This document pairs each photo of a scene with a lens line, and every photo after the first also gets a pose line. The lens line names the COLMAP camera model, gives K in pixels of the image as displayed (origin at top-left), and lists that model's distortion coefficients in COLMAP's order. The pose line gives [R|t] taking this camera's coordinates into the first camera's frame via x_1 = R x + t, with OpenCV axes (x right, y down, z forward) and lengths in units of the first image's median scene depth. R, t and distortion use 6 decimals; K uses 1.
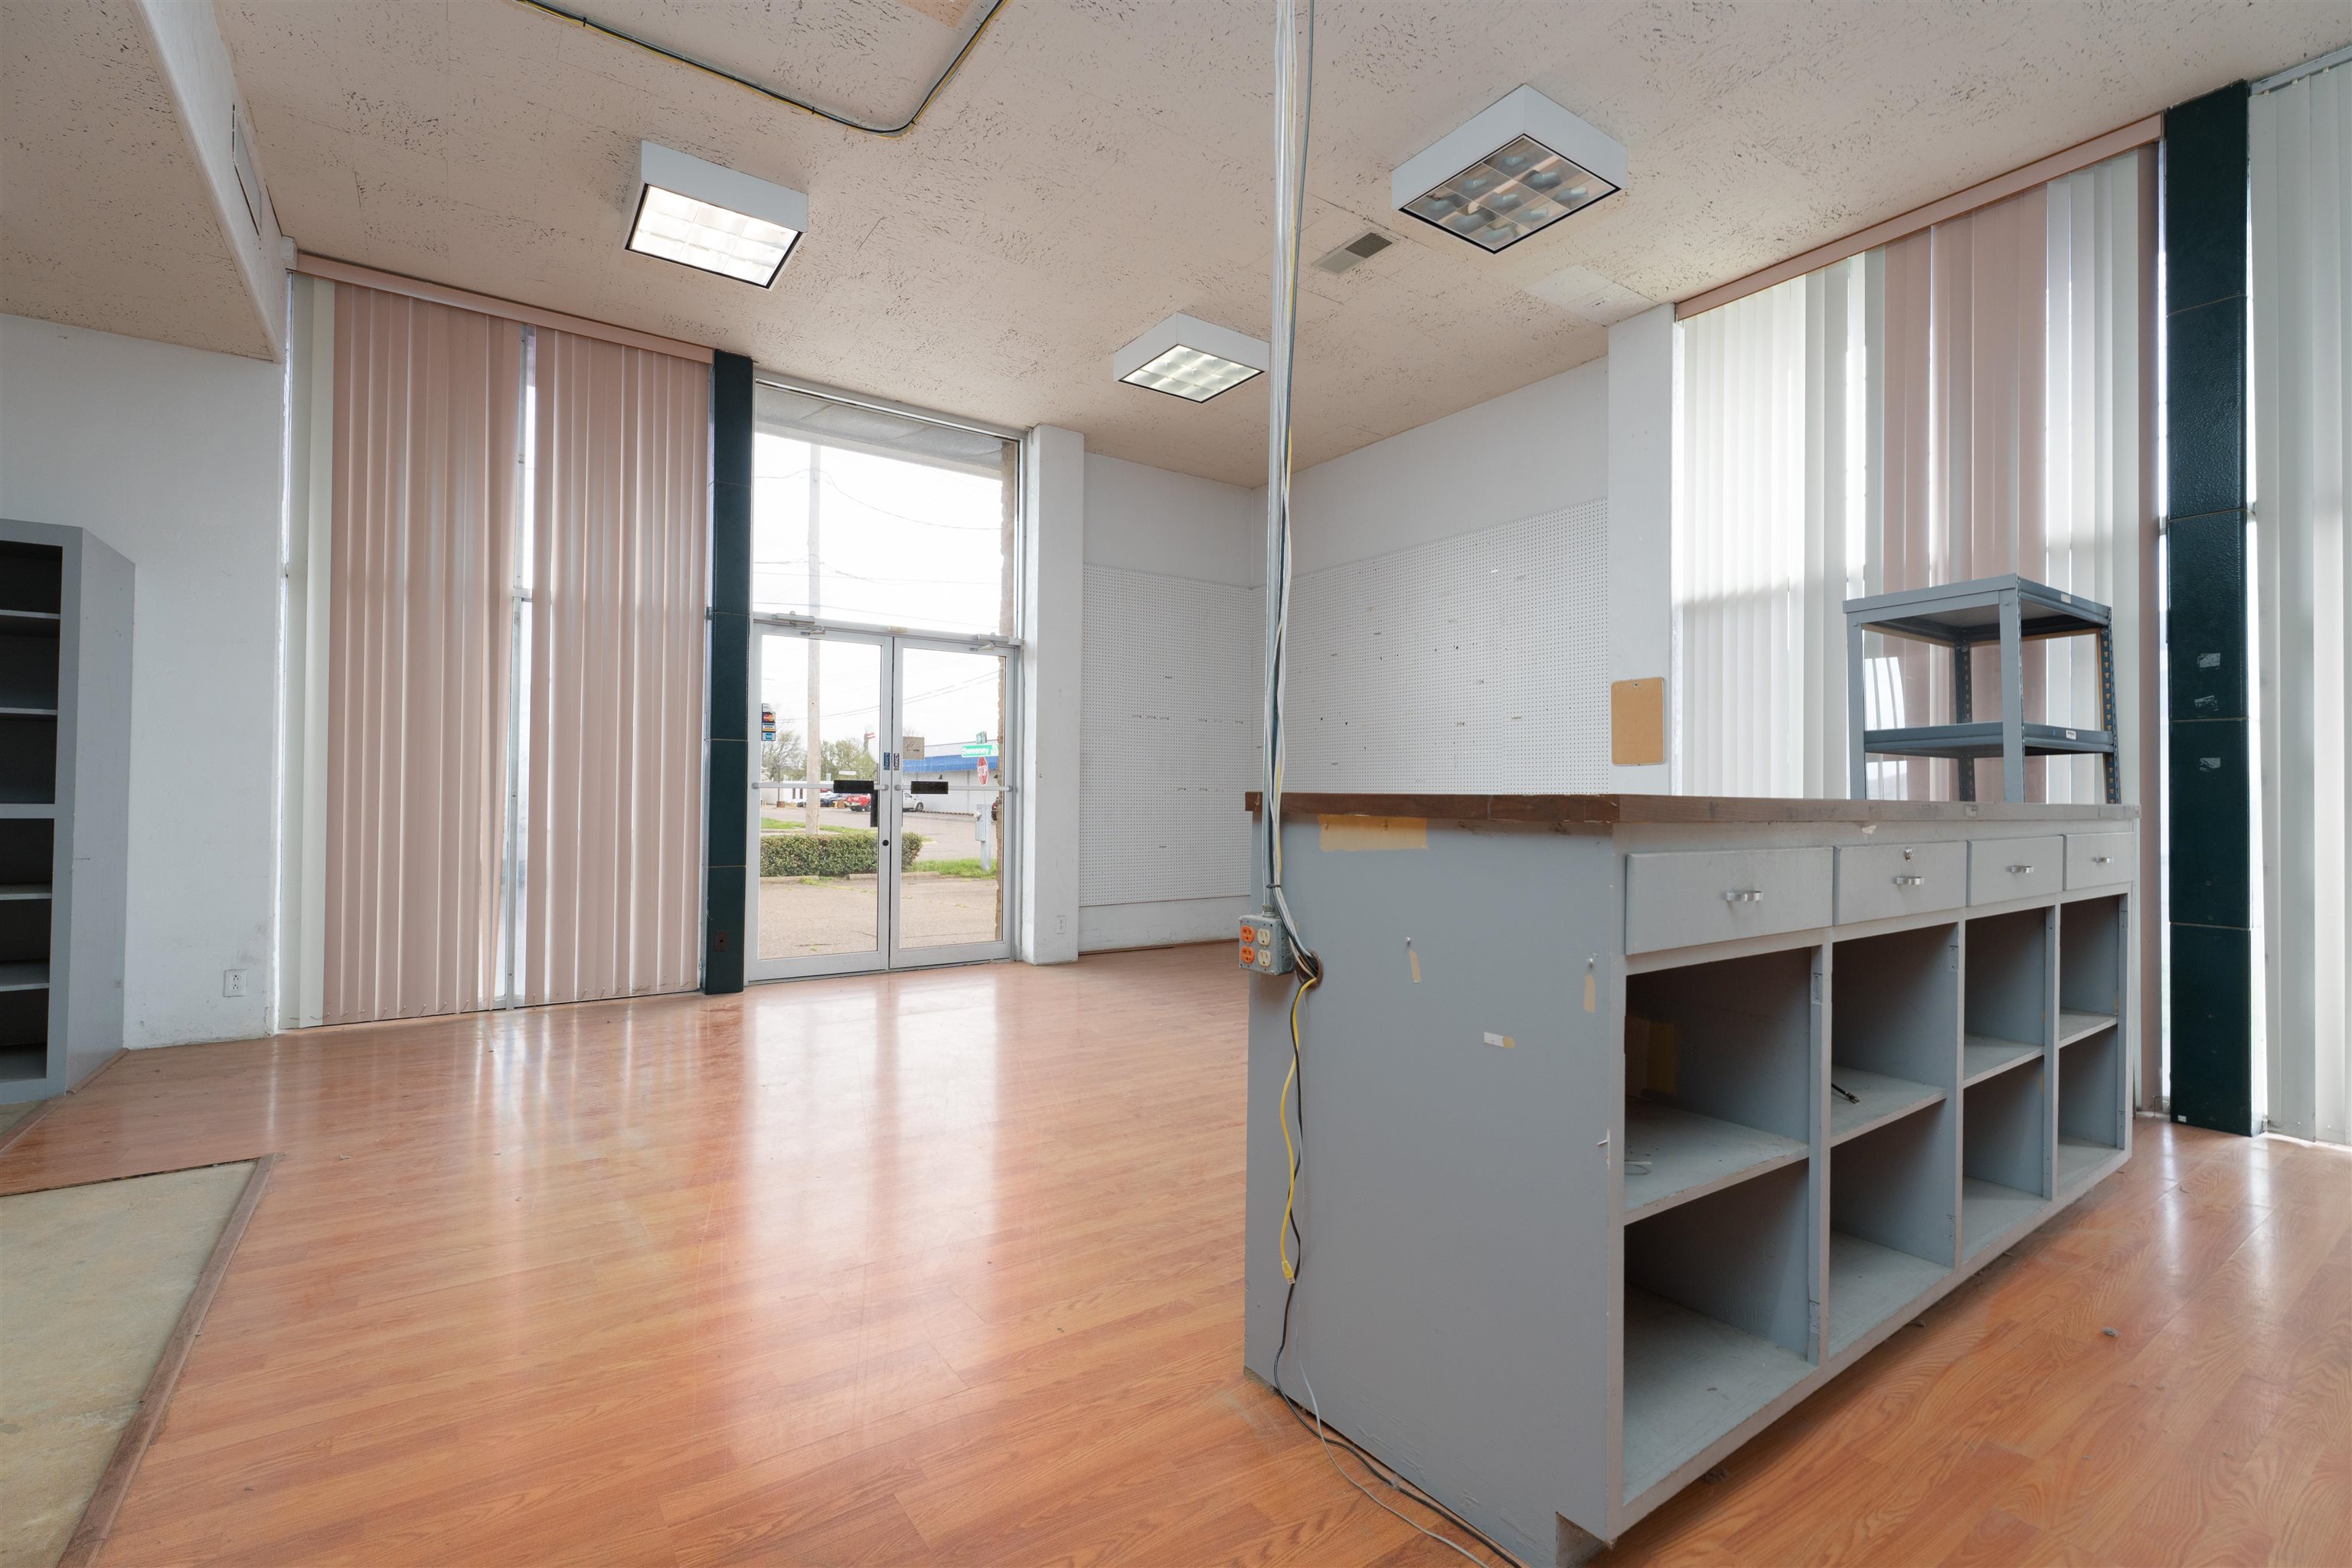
lens RADIAL K [[1048.3, 0, 1166.7], [0, 1048.3, 775.8], [0, 0, 1]] dist [0.034320, 0.000136]
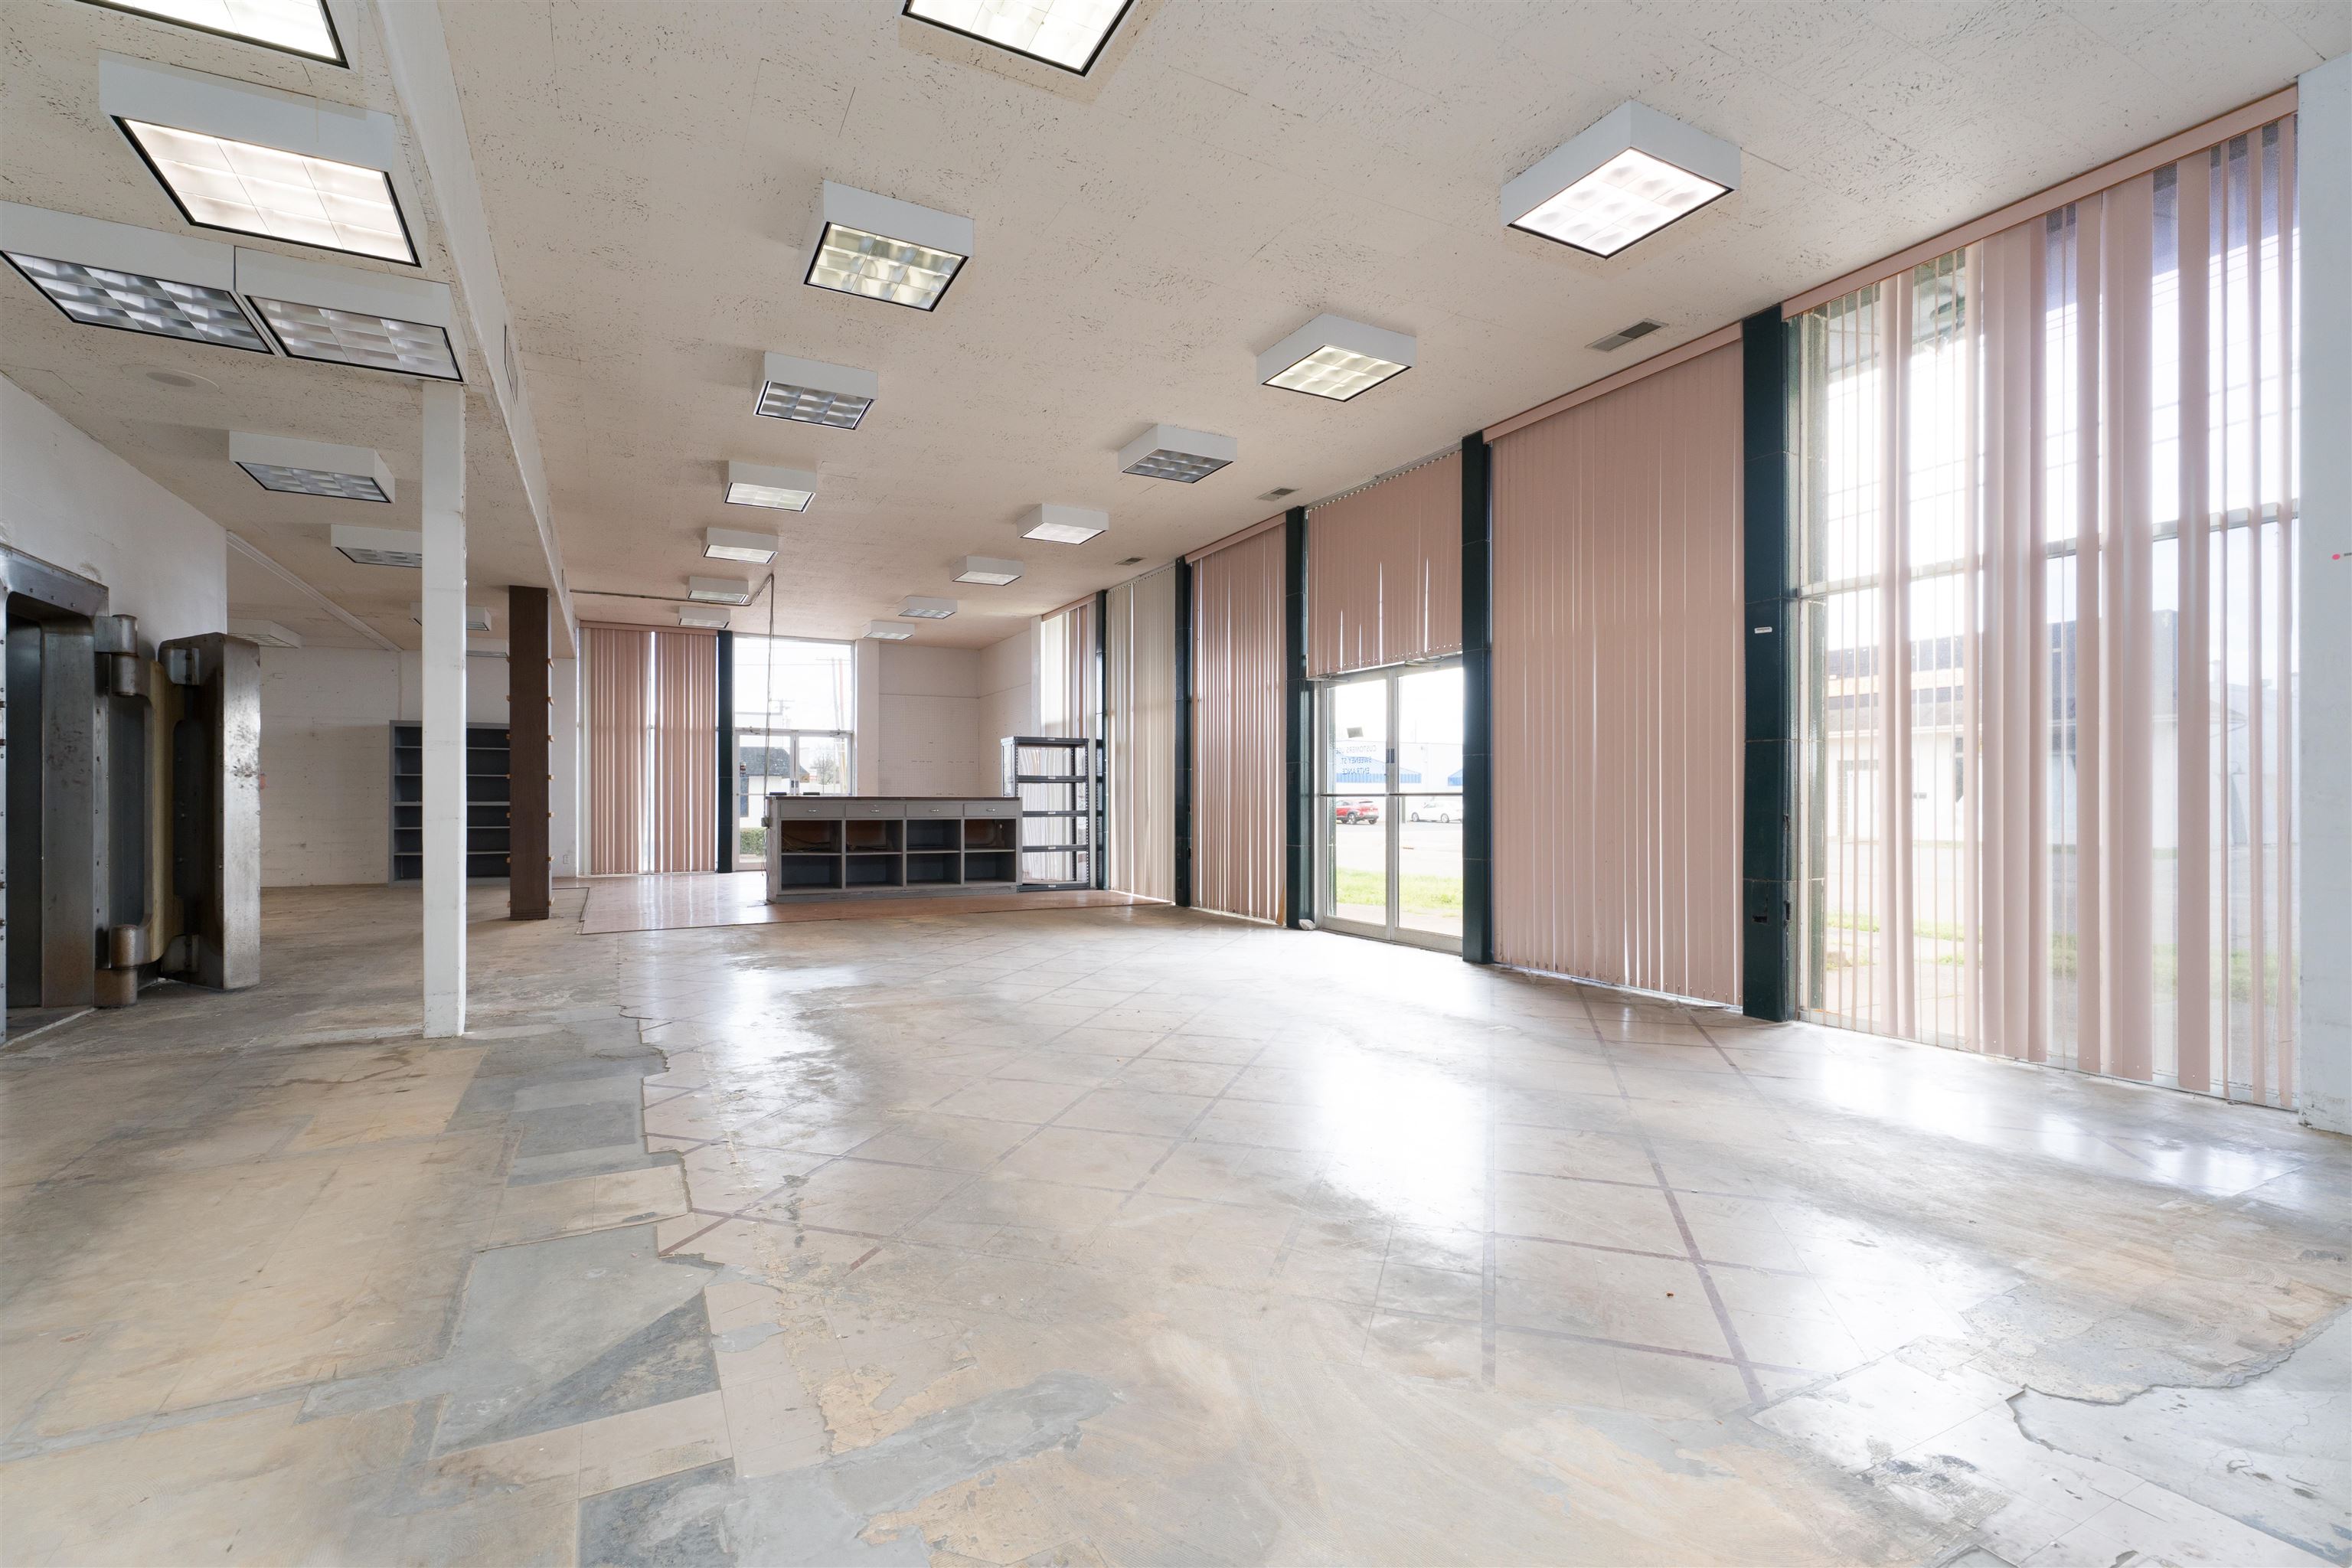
lens RADIAL K [[1054.9, 0, 1204.3], [0, 1054.9, 787.2], [0, 0, 1]] dist [0.000357, 0.000414]
pose [[0.993041, -0.008000, -0.117494, 0.906539], [0.009612, 0.999867, 0.013164, -0.026648], [0.117374, -0.014202, 0.992986, -1.236124]]
